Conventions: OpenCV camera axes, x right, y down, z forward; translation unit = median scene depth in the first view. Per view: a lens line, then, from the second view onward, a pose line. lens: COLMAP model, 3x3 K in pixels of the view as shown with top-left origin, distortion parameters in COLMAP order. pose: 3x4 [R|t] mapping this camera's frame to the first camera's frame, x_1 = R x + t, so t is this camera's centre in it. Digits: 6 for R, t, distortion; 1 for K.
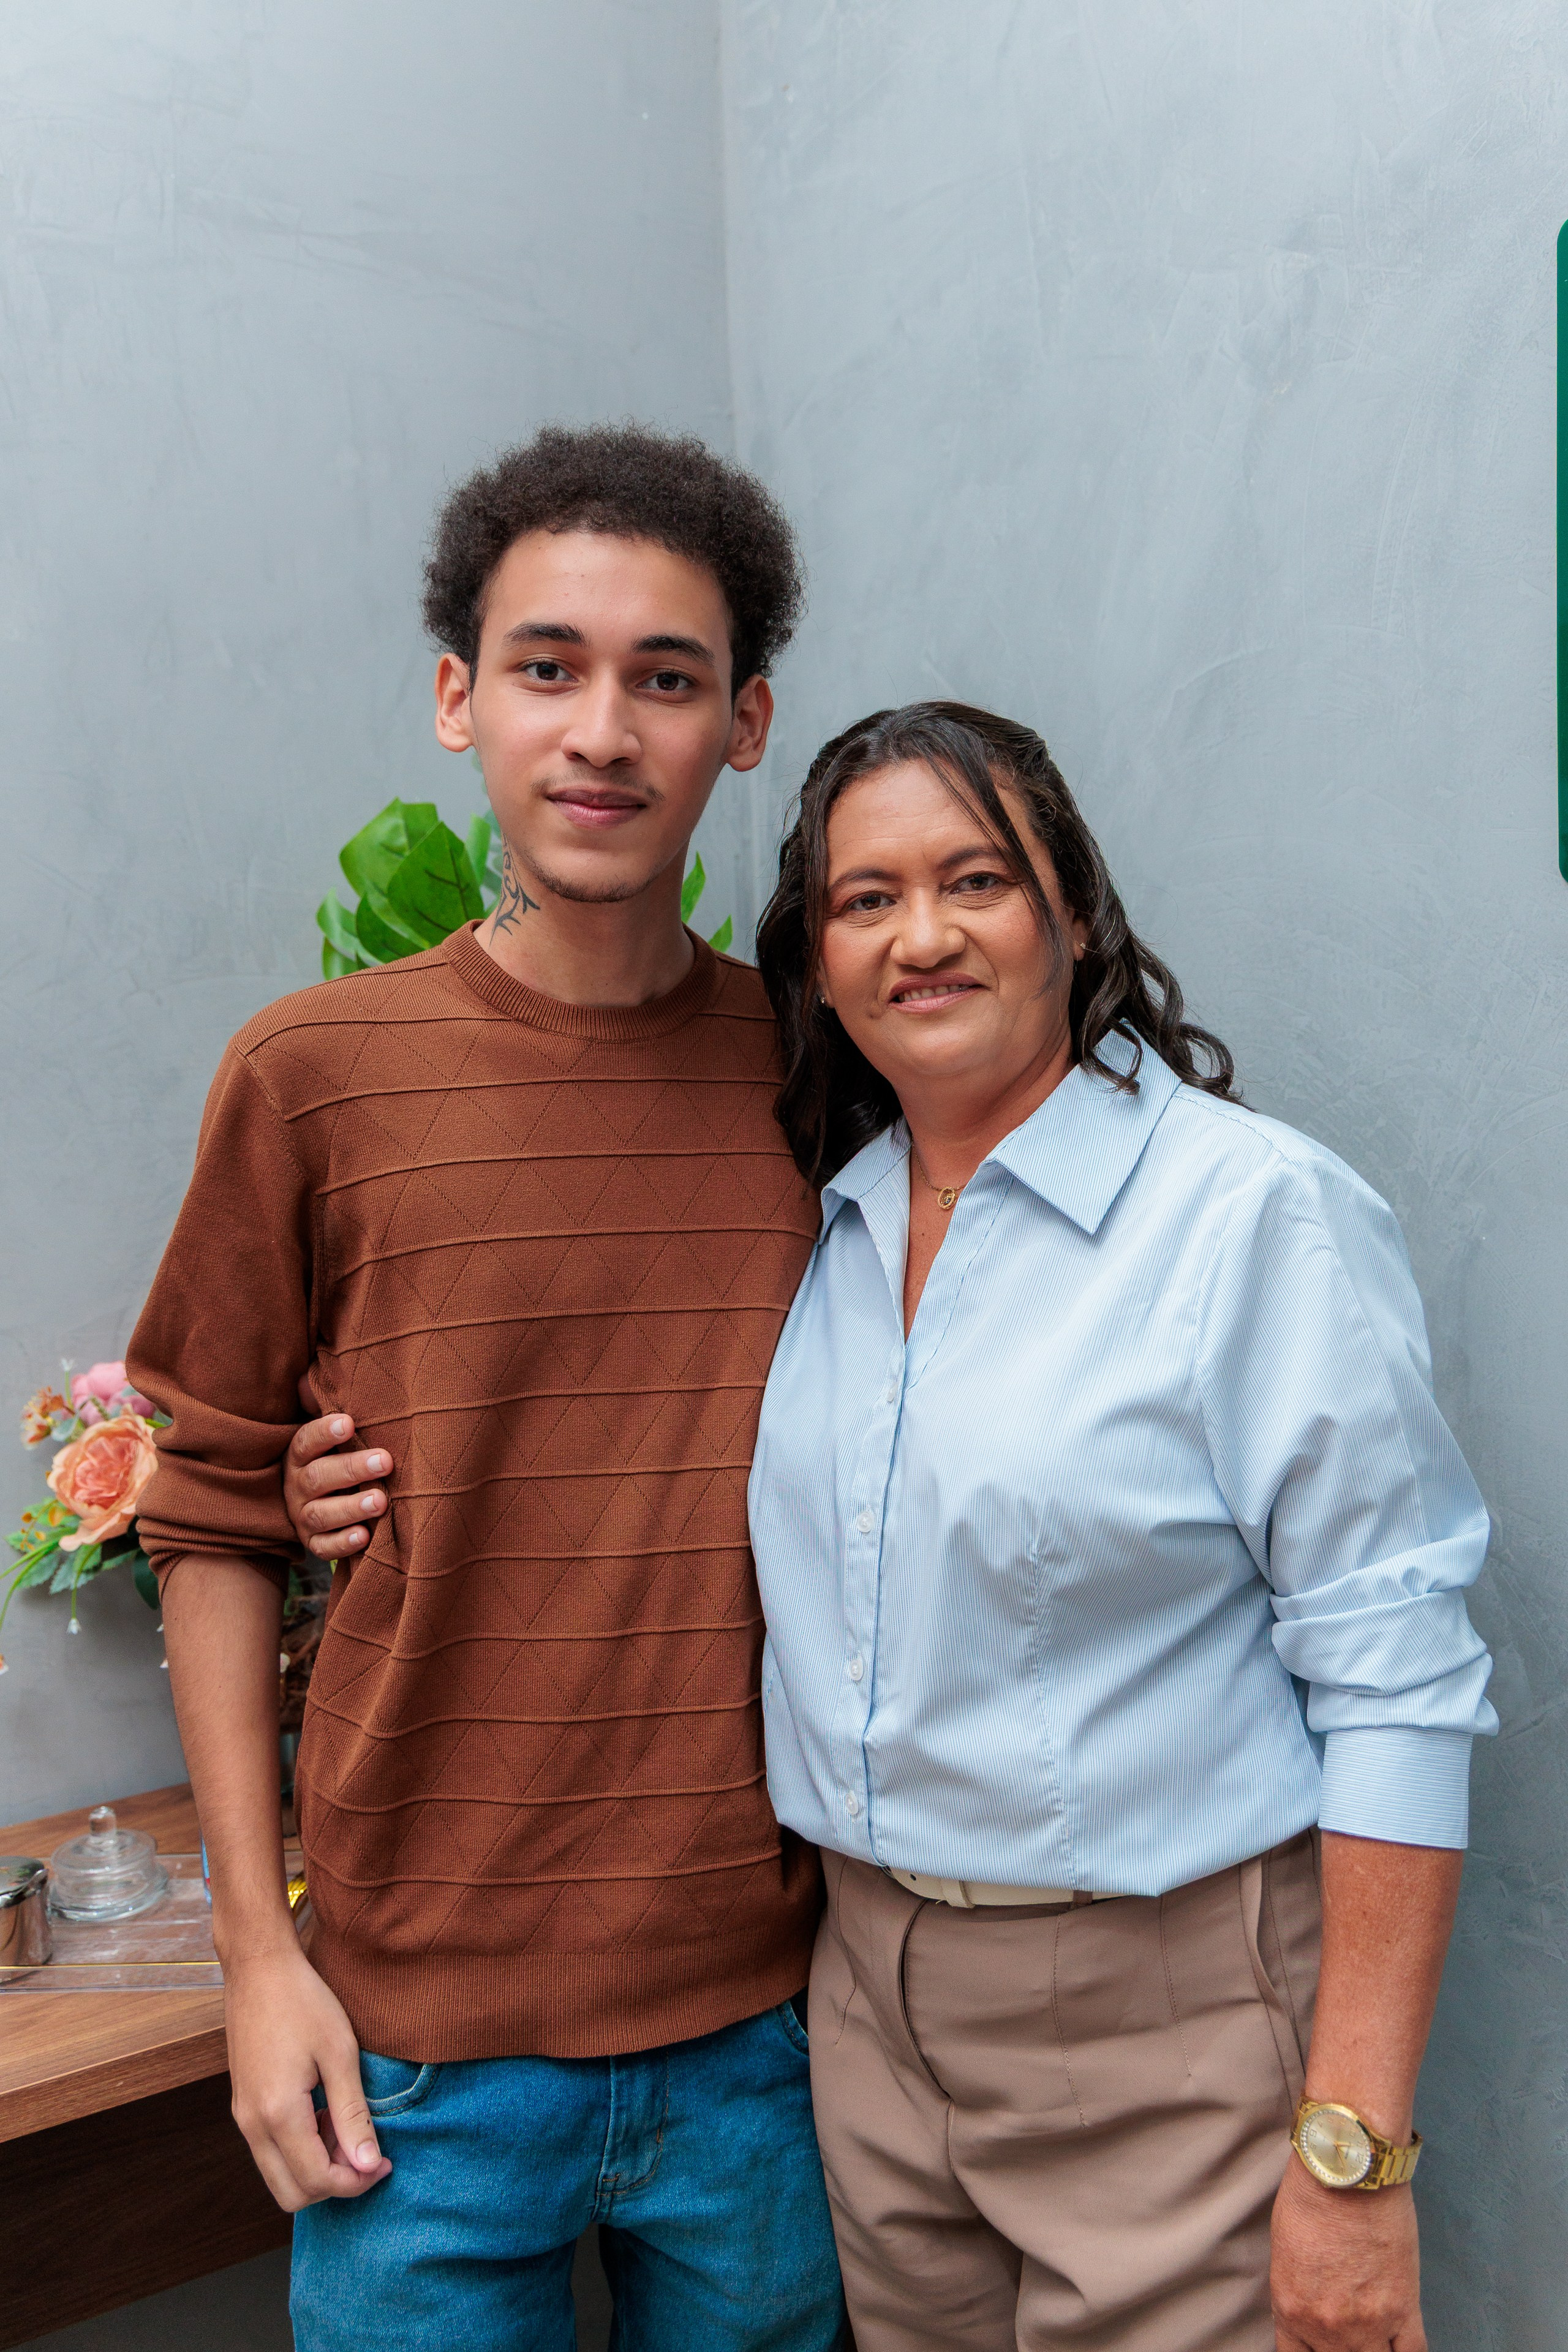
lens RADIAL K [[2093.2, 0, 772.7], [0, 2093.2, 1174.3], [0, 0, 1]] dist [0.009805, 0.014142]
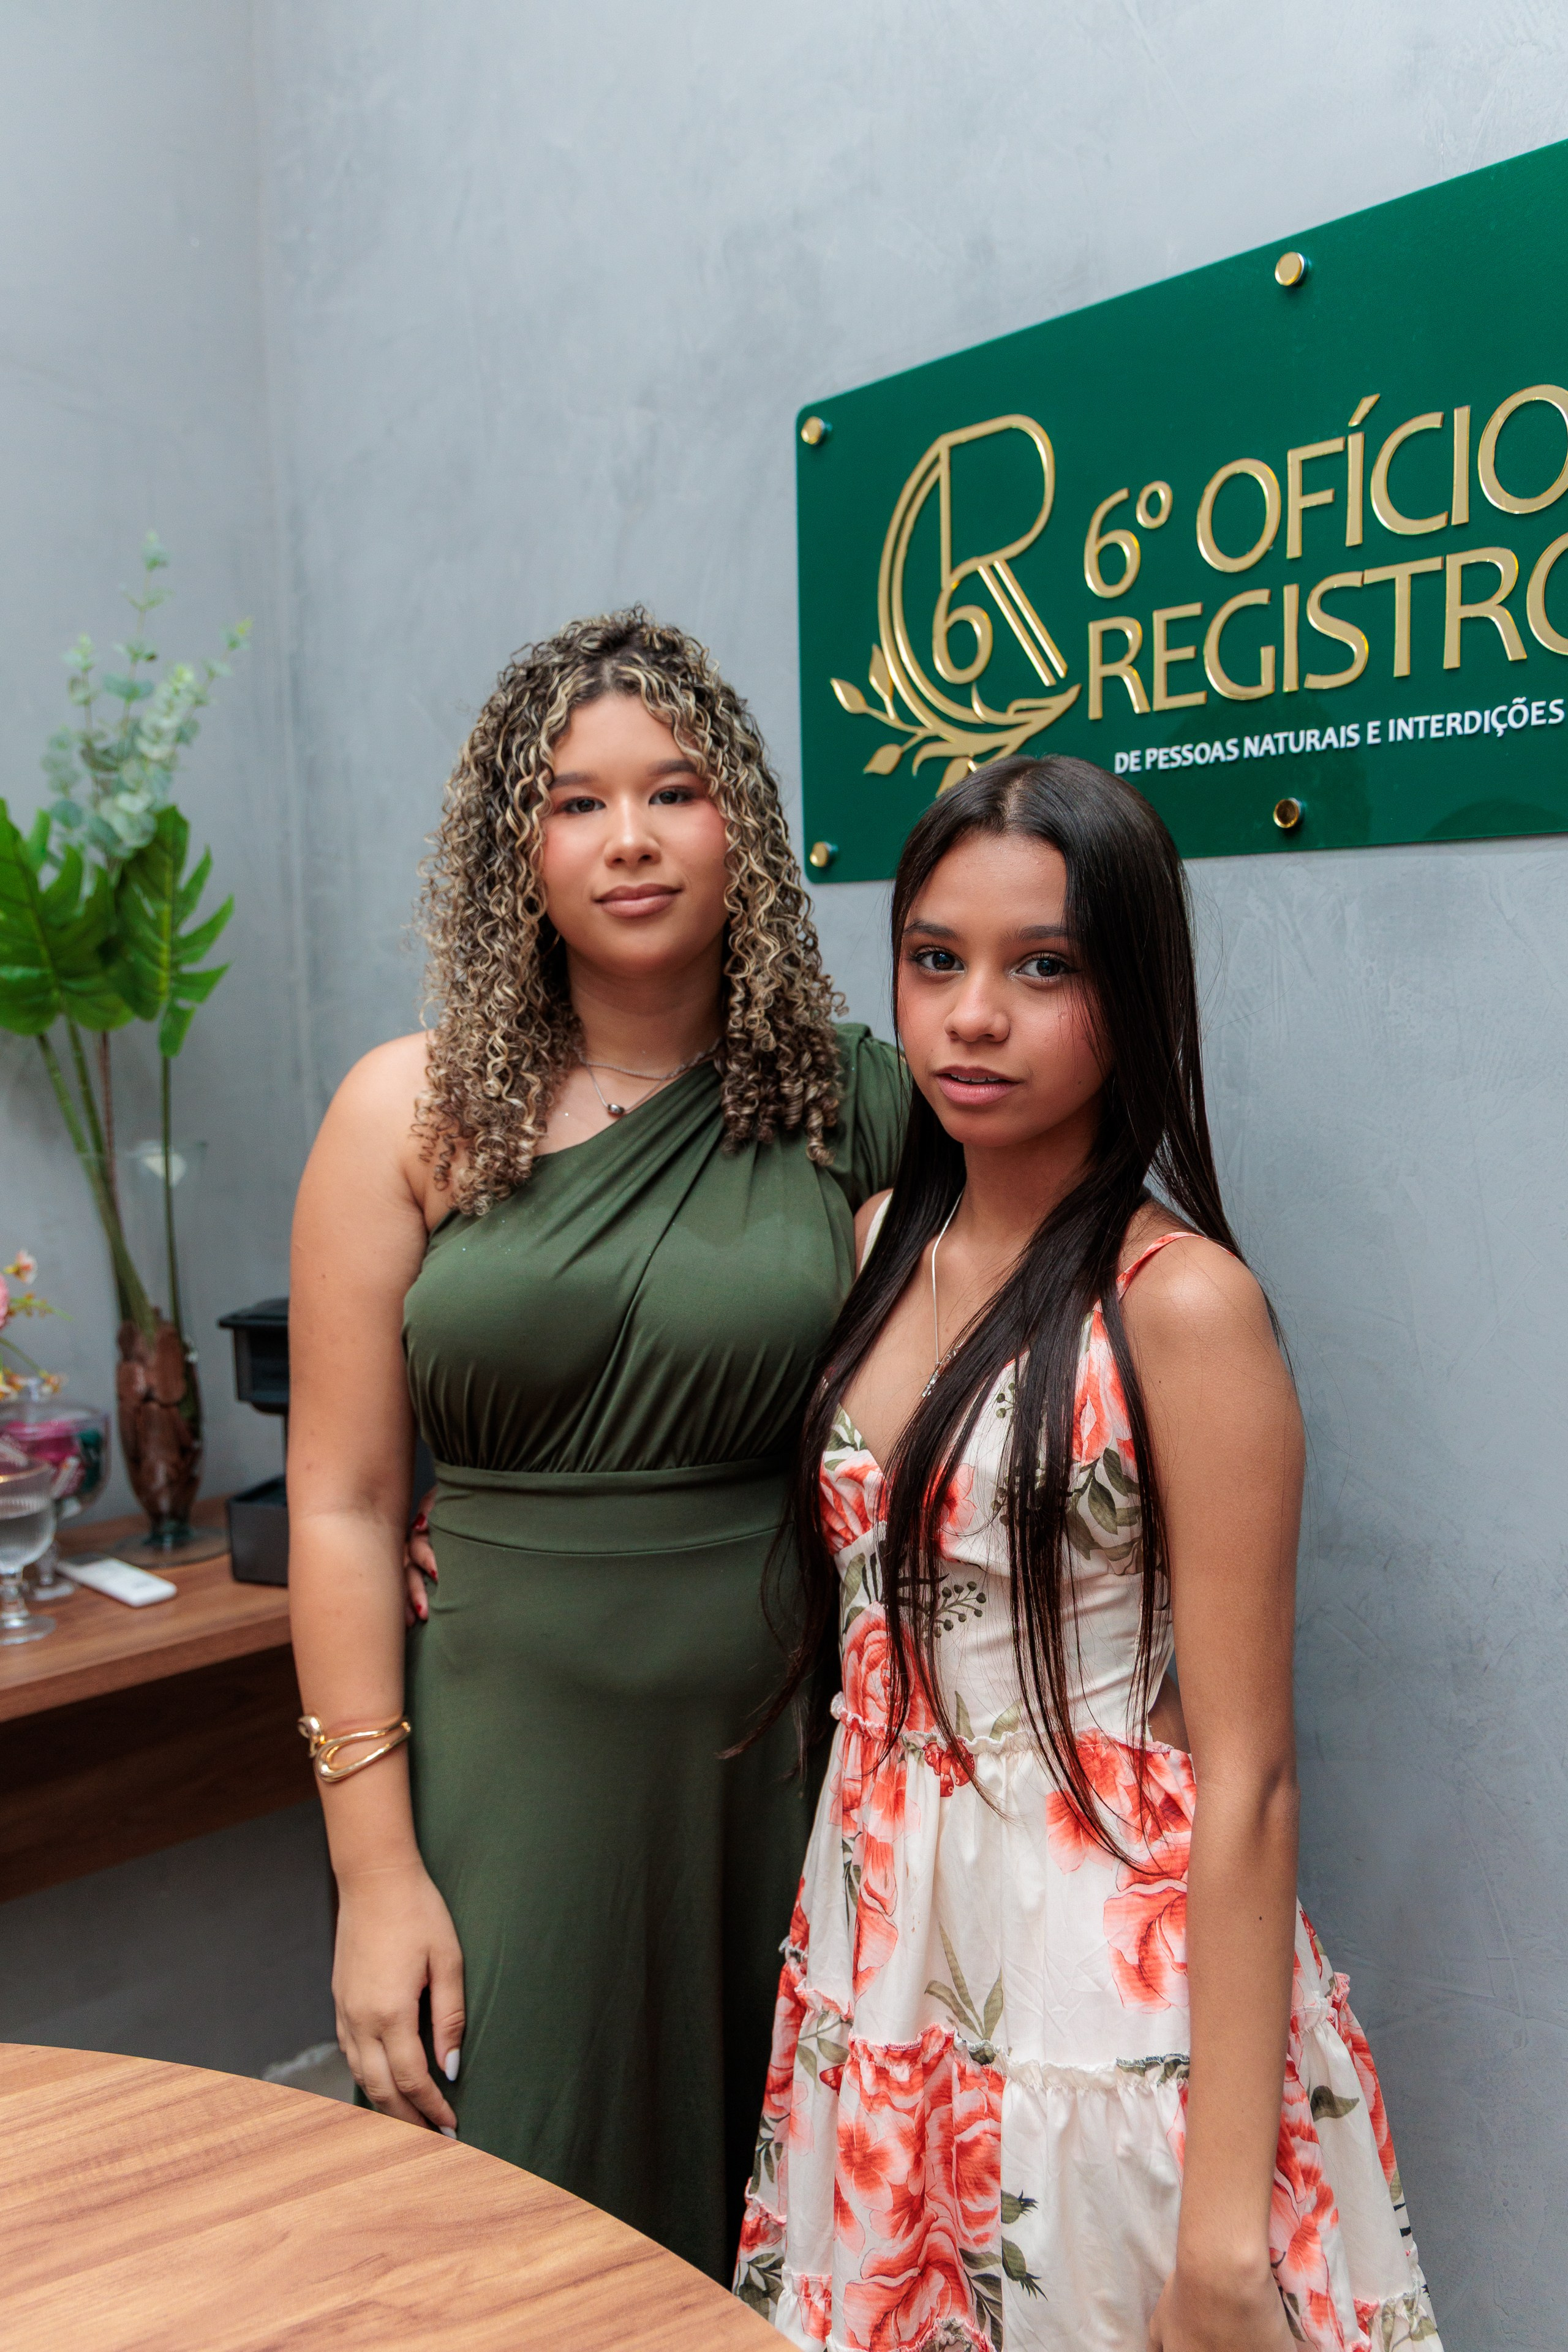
lens RADIAL K [[1886.9, 0, 732.2], [0, 1886.9, 1167.9], [0, 0, 1]] dist [0.012283, -0.008547]
pose [[0.989811, -0.001497, 0.142377, 0.123940], [-0.001230, 0.999818, 0.019058, 0.024700], [-0.142379, -0.019039, 0.989629, -0.209674]]
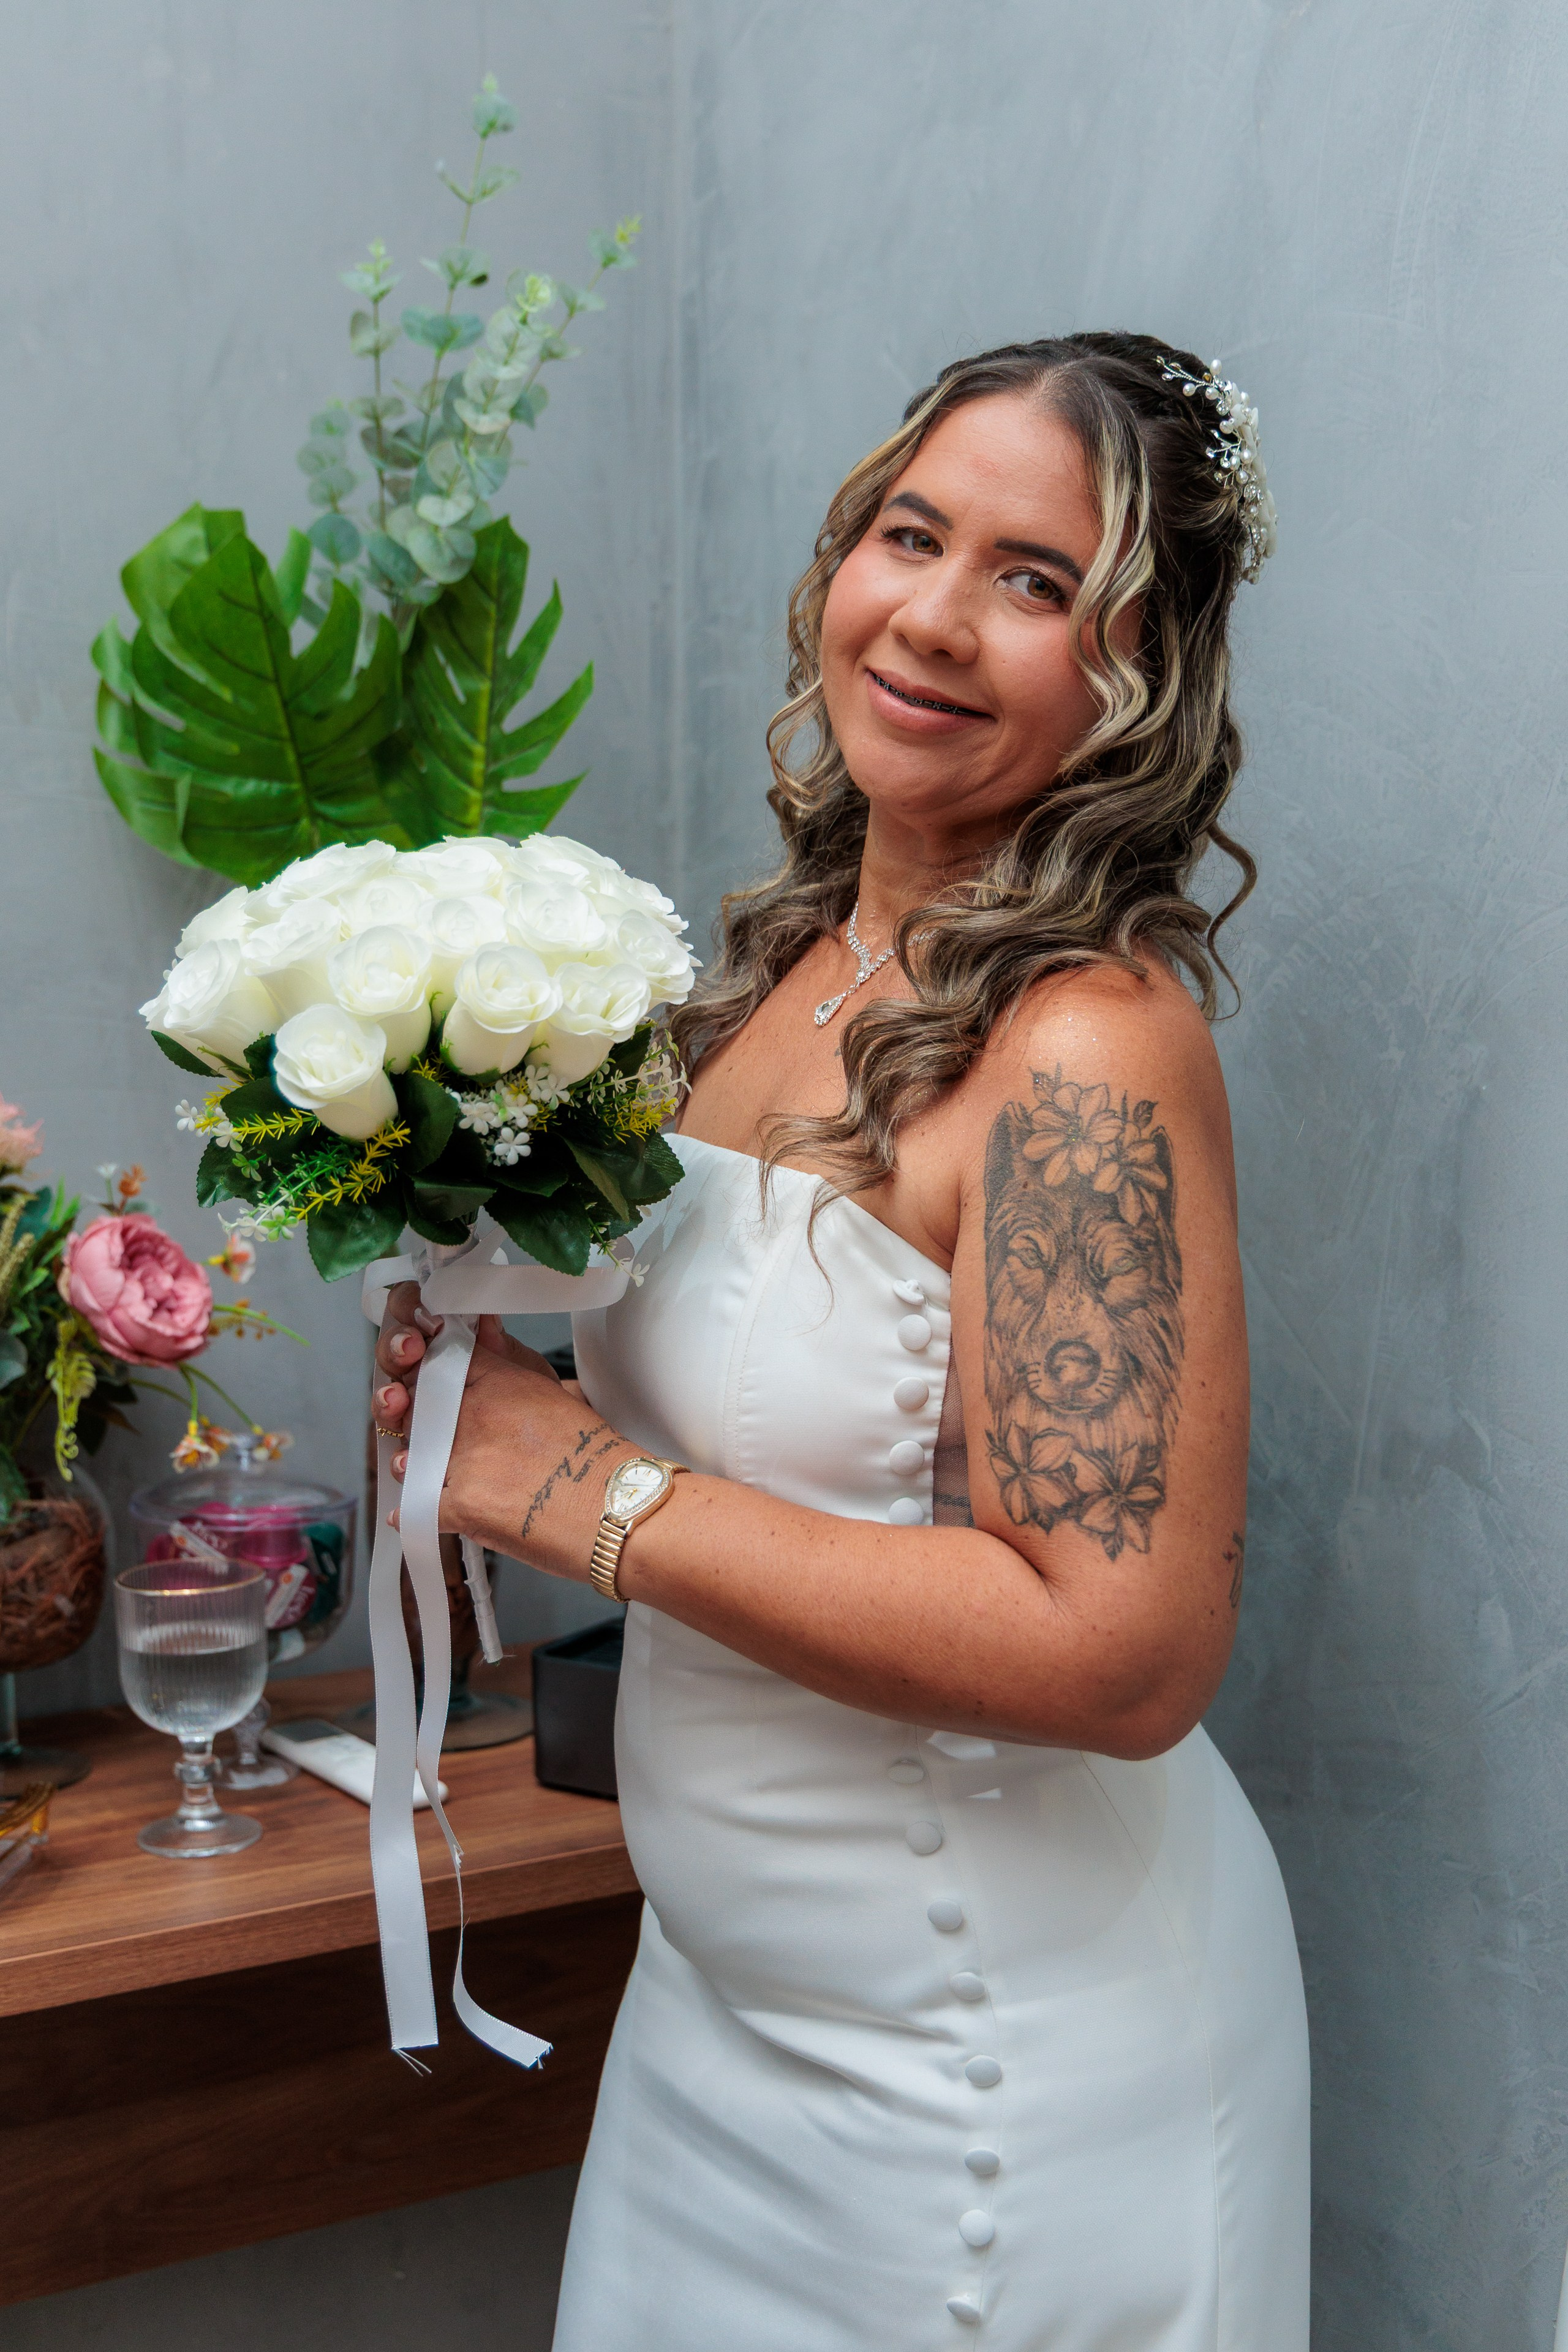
lens RADIAL K [[2915.8, 0, 772.2], [0, 2915.8, 1166.2], [0, 0, 1]] dist [0.021609, 0.000000]
pose [[0.998718, 0.043840, -0.025320, 0.087424], [-0.043400, 0.998901, 0.017682, 0.046816], [0.026068, -0.016560, 0.999523, -0.106525]]
